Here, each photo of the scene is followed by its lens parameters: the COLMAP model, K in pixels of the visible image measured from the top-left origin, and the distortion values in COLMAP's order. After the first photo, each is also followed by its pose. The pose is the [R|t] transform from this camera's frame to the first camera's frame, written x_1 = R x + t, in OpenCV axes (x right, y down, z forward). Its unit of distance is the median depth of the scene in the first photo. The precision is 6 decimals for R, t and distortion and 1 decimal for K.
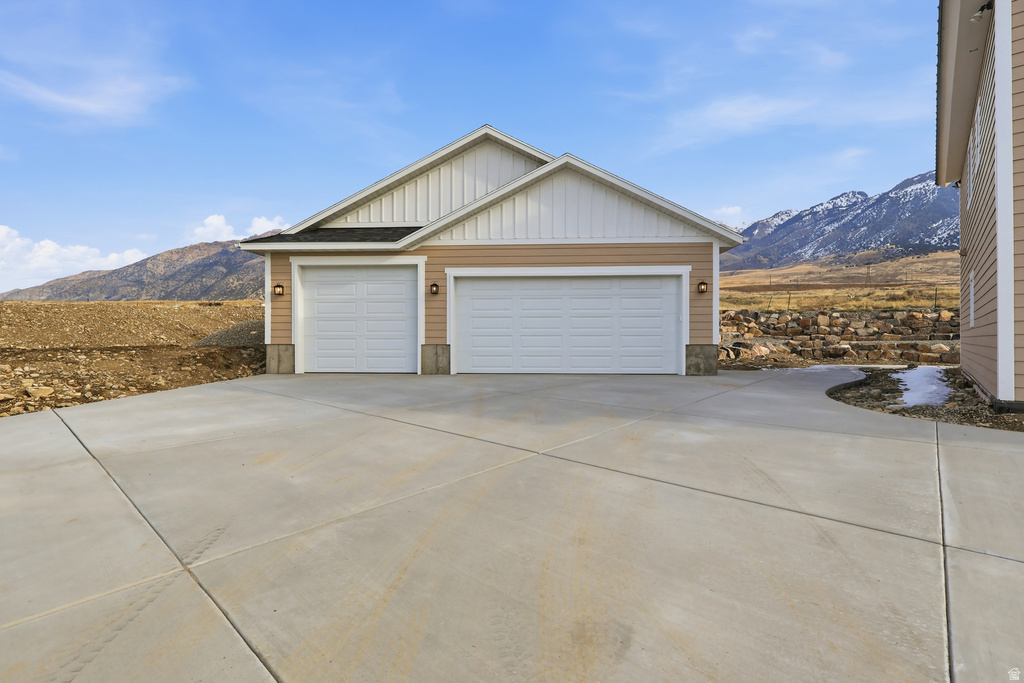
lens RADIAL K [[477.6, 0, 512.0], [0, 477.6, 341.5], [0, 0, 1]] dist [0.000694, -0.000359]
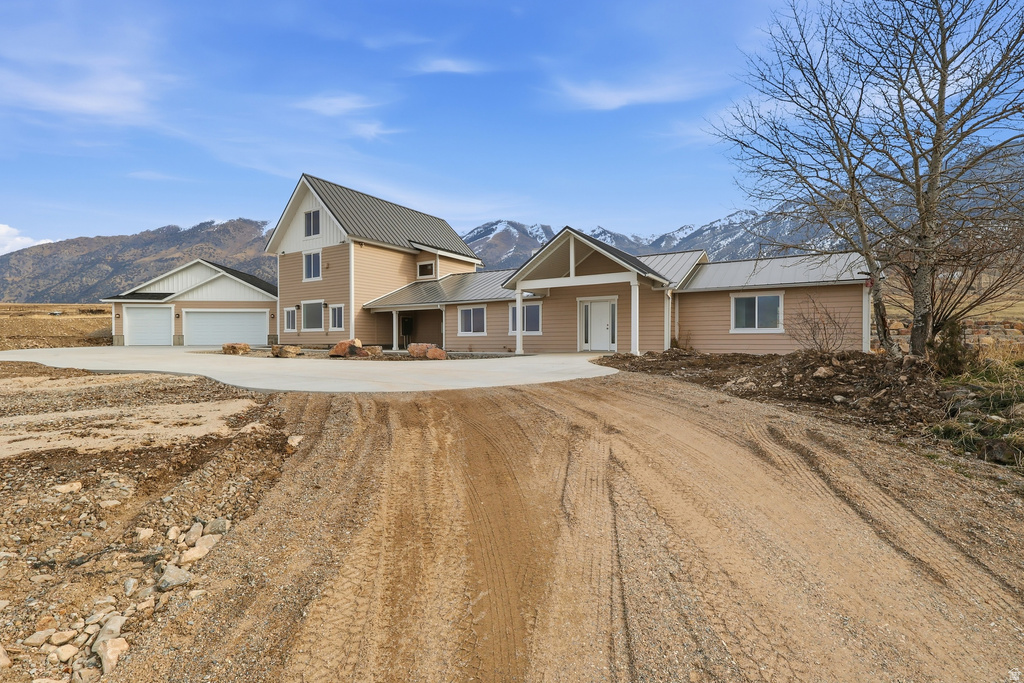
lens RADIAL K [[483.2, 0, 512.0], [0, 483.2, 341.5], [0, 0, 1]] dist [-0.002142, 0.000519]
pose [[0.988238, -0.001790, 0.152914, 1.320131], [0.003578, 0.999928, -0.011421, 0.080976], [-0.152883, 0.011834, 0.988173, -2.078707]]
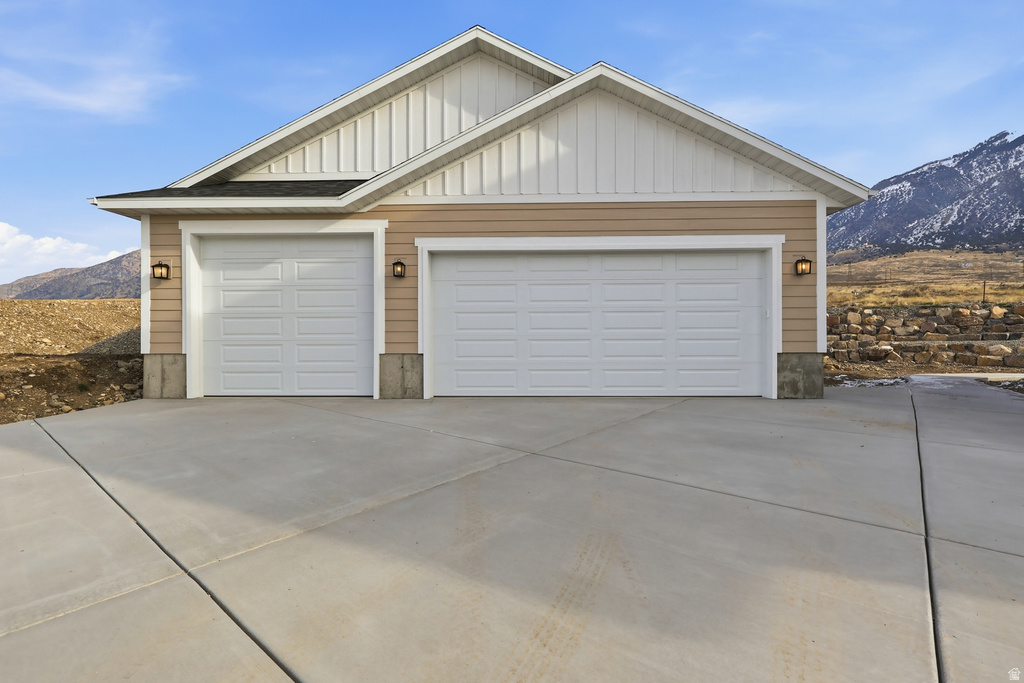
lens RADIAL K [[477.6, 0, 512.0], [0, 477.6, 341.5], [0, 0, 1]] dist [0.000694, -0.000359]
pose [[0.999517, -0.002983, 0.030938, -0.025731], [0.002896, 0.999992, 0.002883, -0.011518], [-0.030947, -0.002792, 0.999517, 0.319250]]
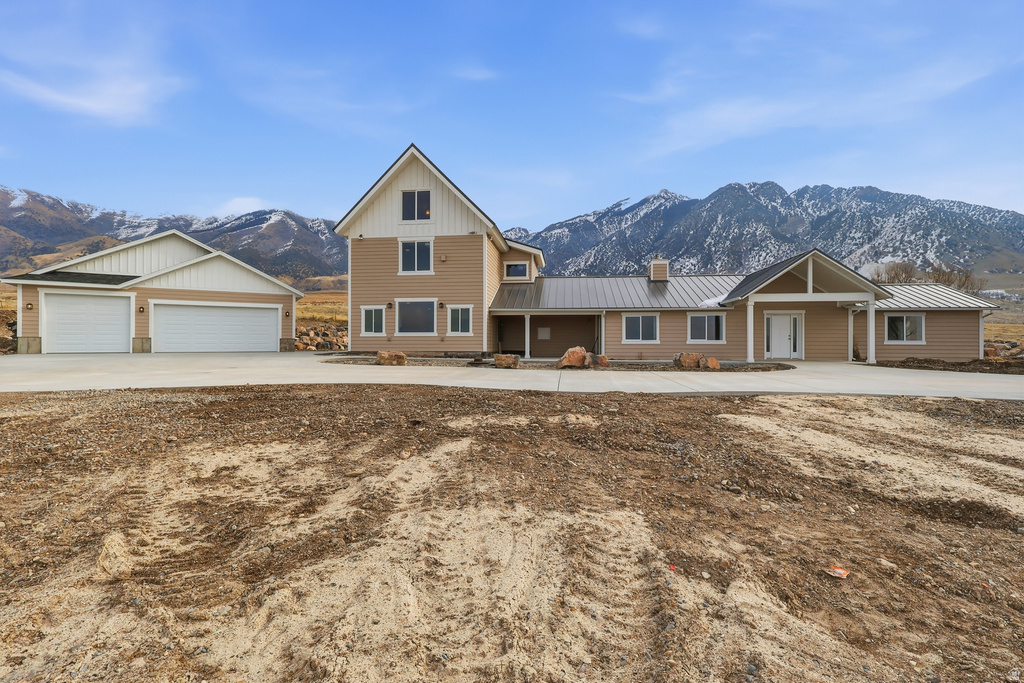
lens RADIAL K [[477.6, 0, 512.0], [0, 477.6, 341.5], [0, 0, 1]] dist [0.000694, -0.000359]
pose [[0.825405, 0.005845, 0.564511, -0.011388], [0.003315, 0.999879, -0.015201, 0.054455], [-0.564532, 0.014418, 0.825285, -1.423872]]
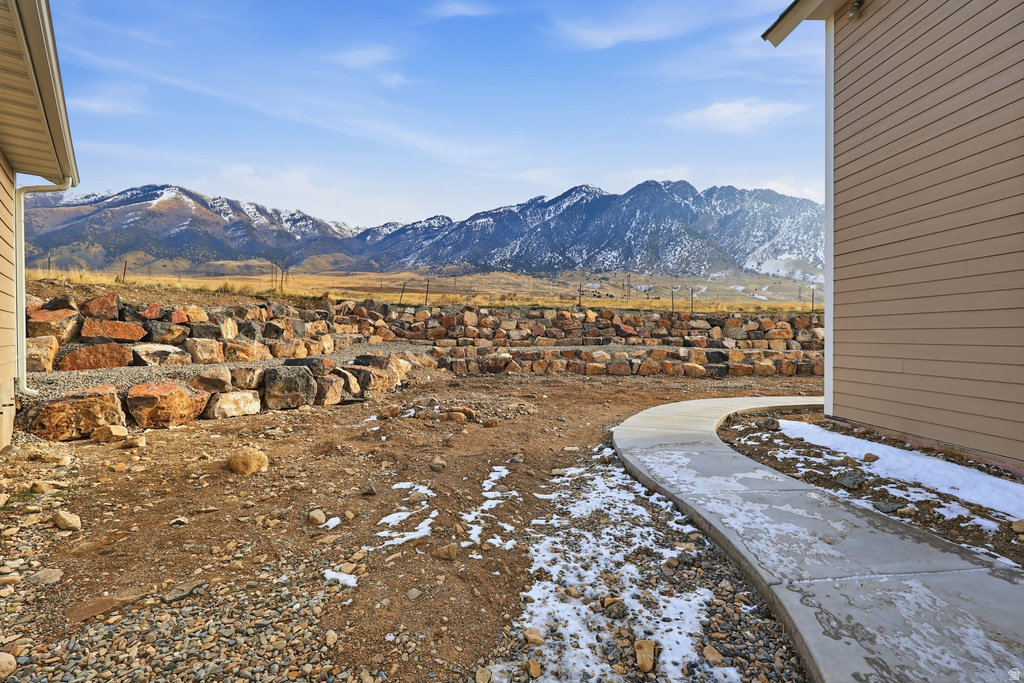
lens RADIAL K [[471.9, 0, 512.0], [0, 471.9, 341.5], [0, 0, 1]] dist [-0.002515, -0.000674]
pose [[0.720695, -0.010207, 0.693177, 0.470286], [0.007342, 0.999948, 0.007091, -0.032695], [-0.693213, -0.000021, 0.720732, 1.044345]]
